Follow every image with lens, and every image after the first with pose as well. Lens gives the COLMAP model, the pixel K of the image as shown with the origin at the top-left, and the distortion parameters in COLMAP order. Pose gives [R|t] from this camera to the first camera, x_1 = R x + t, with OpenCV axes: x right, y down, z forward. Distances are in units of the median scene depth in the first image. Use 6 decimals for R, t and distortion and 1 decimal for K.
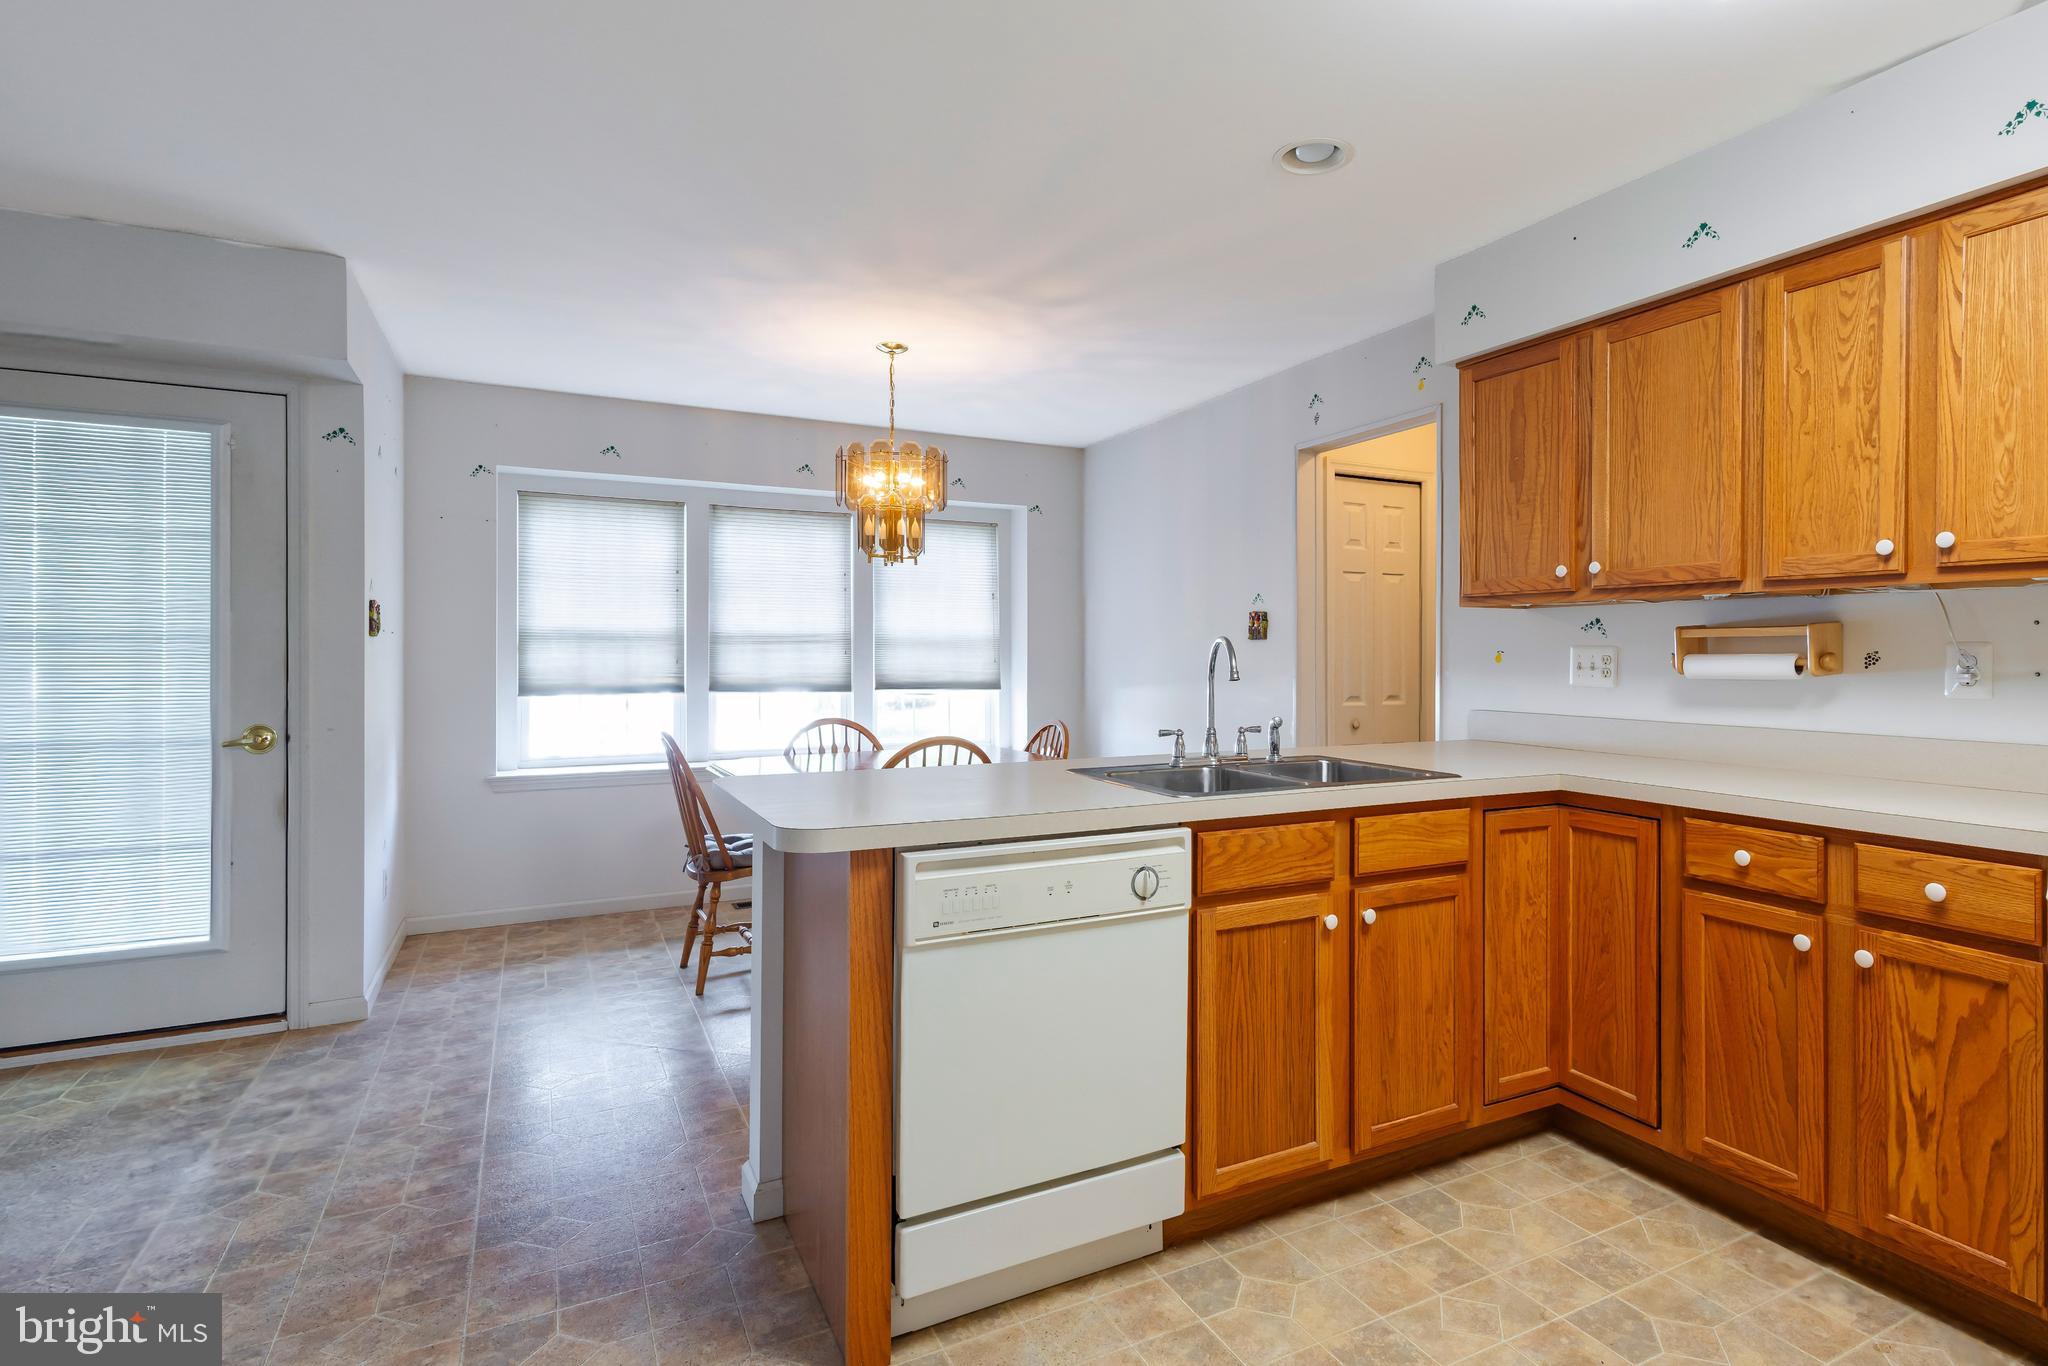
lens RADIAL K [[931.0, 0, 1002.0], [0, 931.0, 654.2], [0, 0, 1]] dist [0.003809, -0.005325]
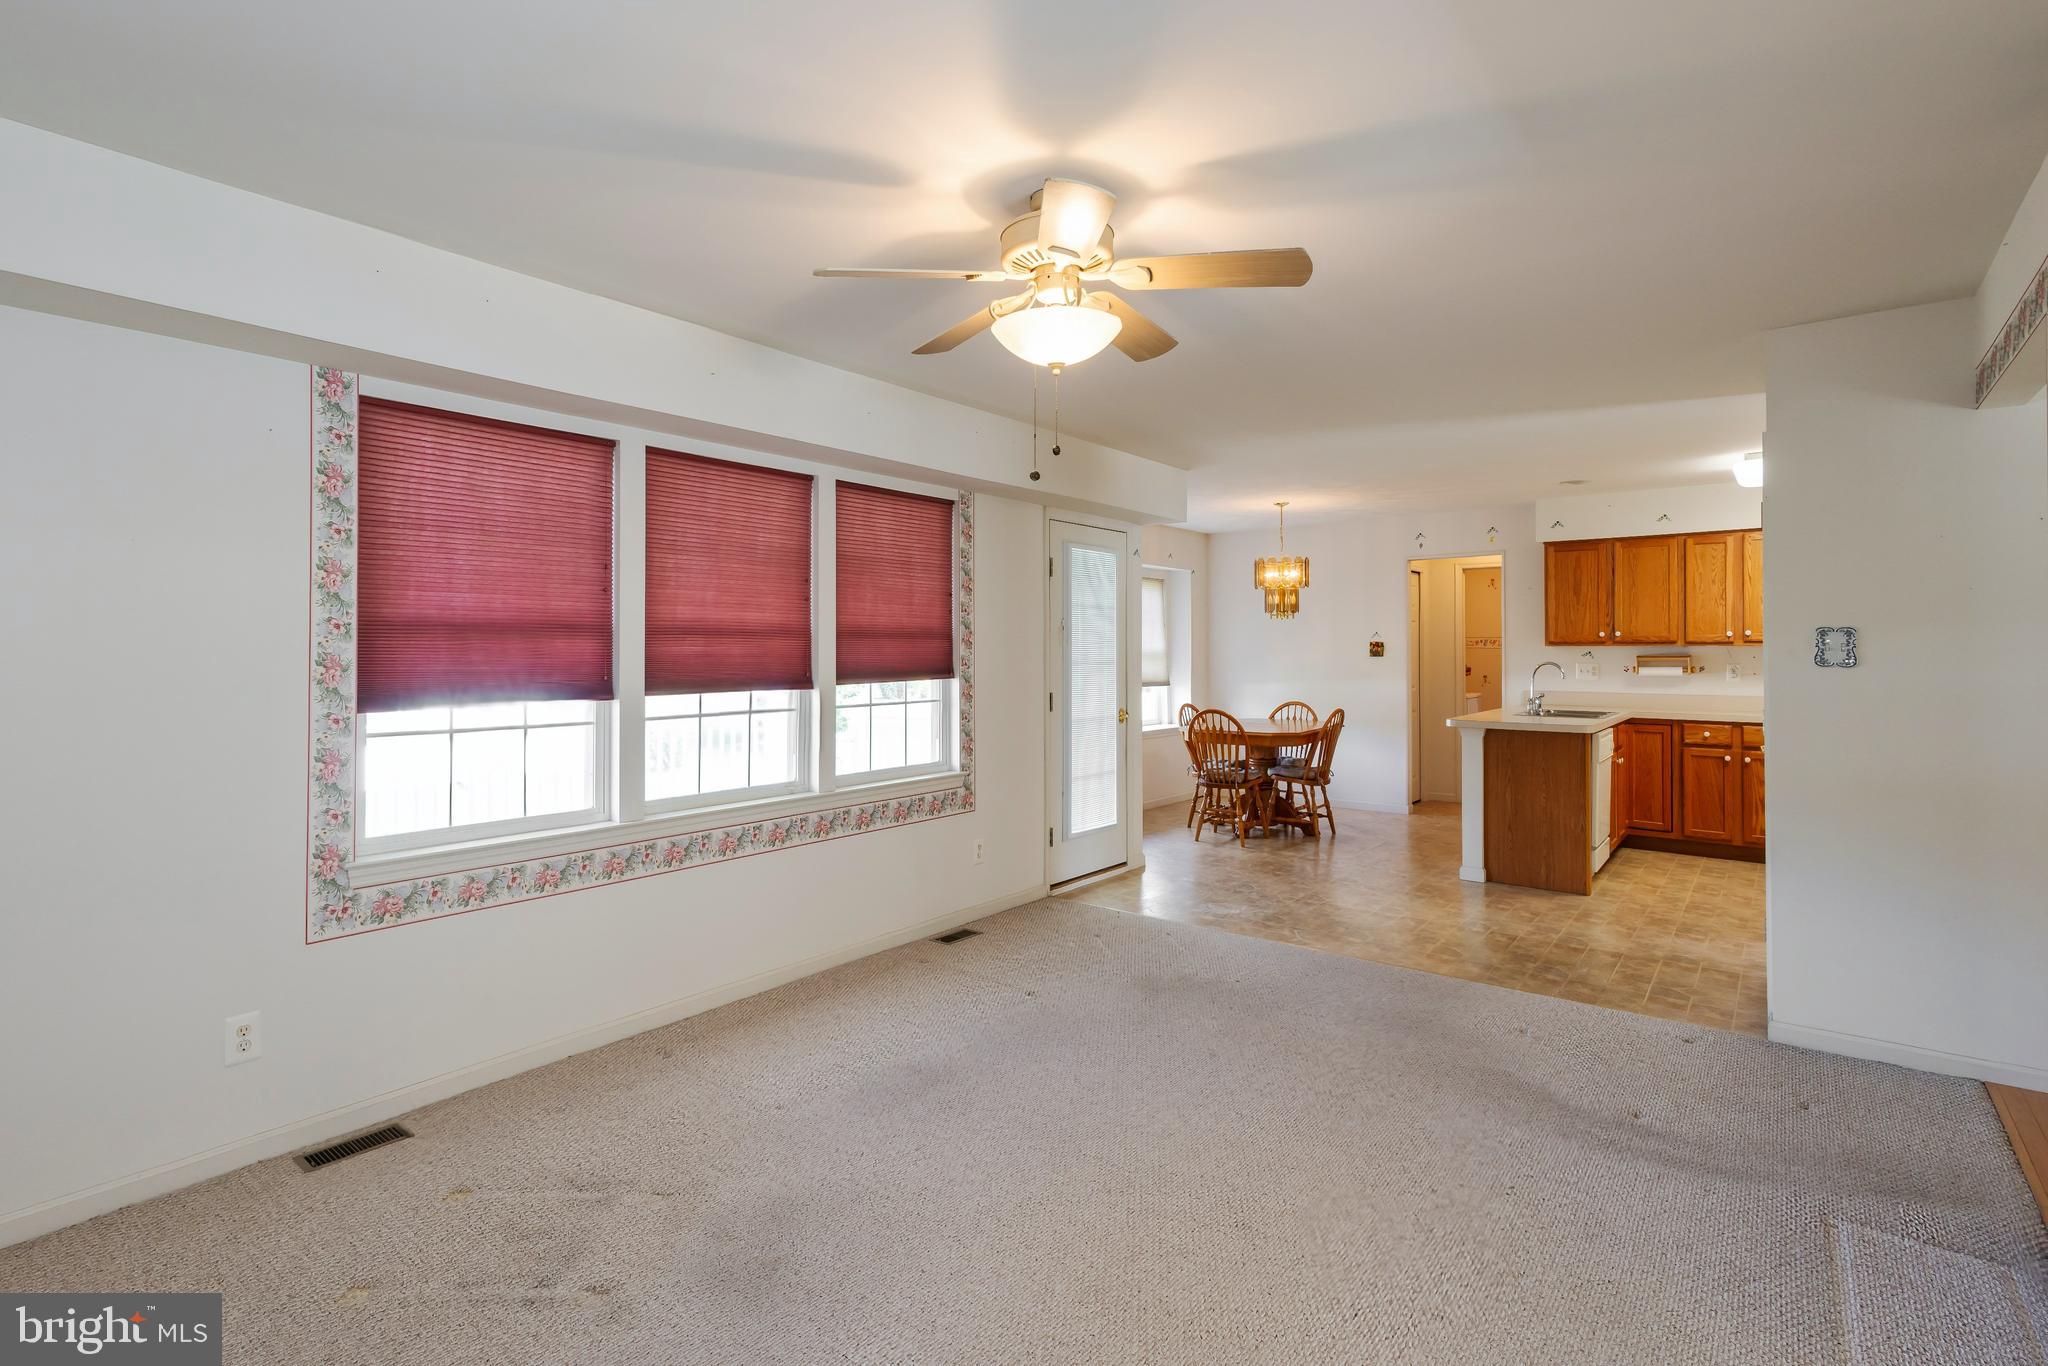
lens RADIAL K [[931.0, 0, 965.3], [0, 931.0, 633.3], [0, 0, 1]] dist [0.003809, -0.005325]
pose [[0.928873, 0.005041, 0.370363, -2.412187], [0.002207, 0.999814, -0.019145, -0.057782], [-0.370391, 0.018600, 0.928690, -0.886297]]
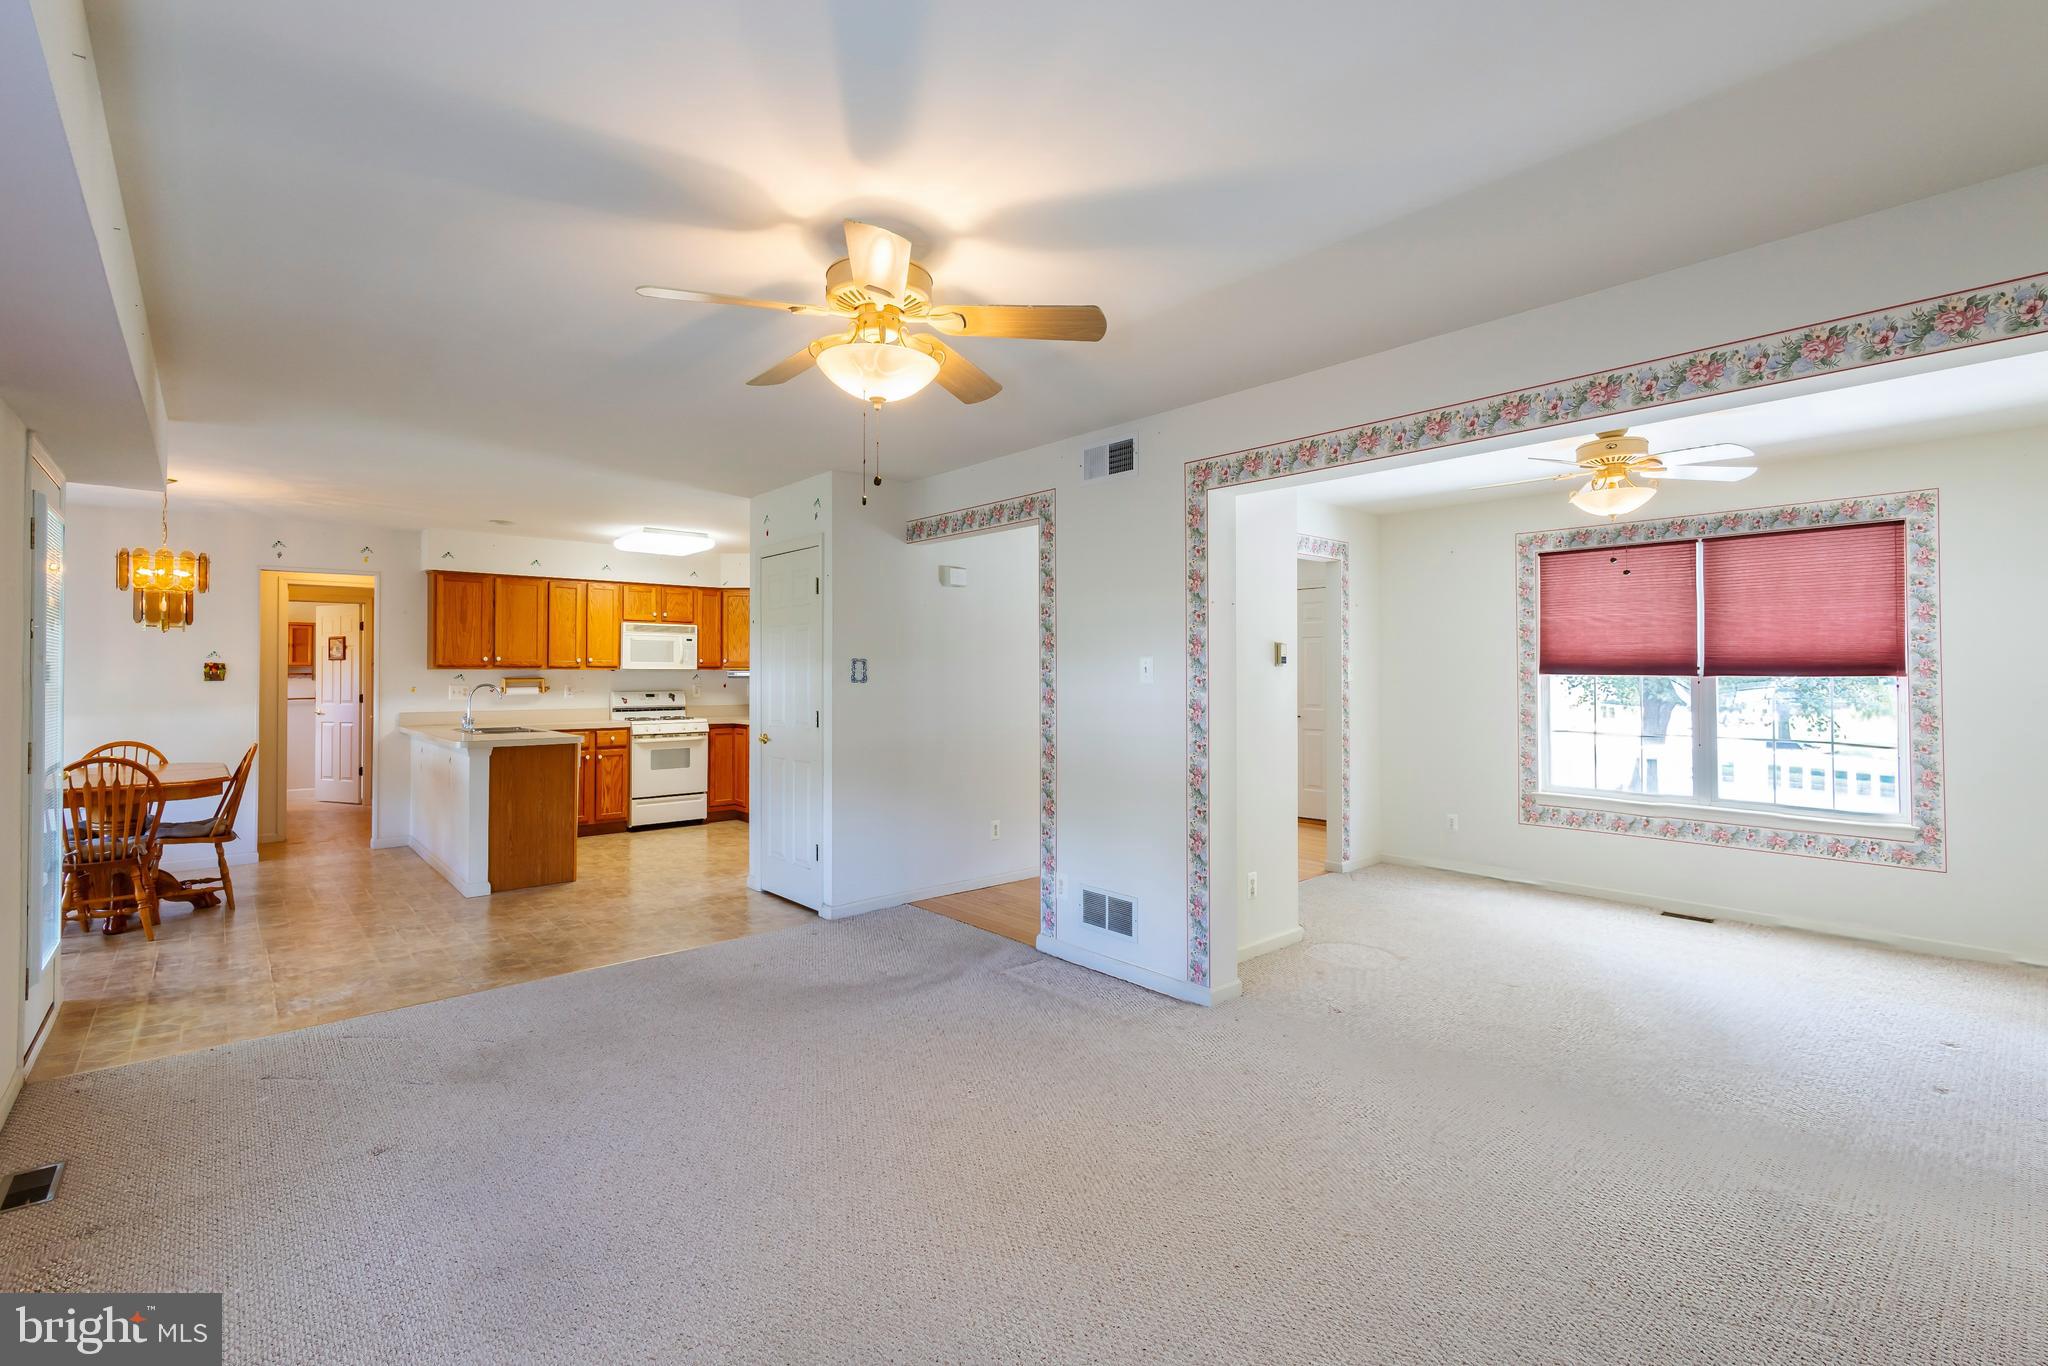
lens RADIAL K [[931.0, 0, 954.6], [0, 931.0, 664.0], [0, 0, 1]] dist [0.003809, -0.005325]
pose [[-0.194167, 0.008138, 0.980935, -3.031861], [0.001570, 0.999967, -0.007985, -0.059333], [-0.980967, -0.000010, -0.194173, 0.182782]]
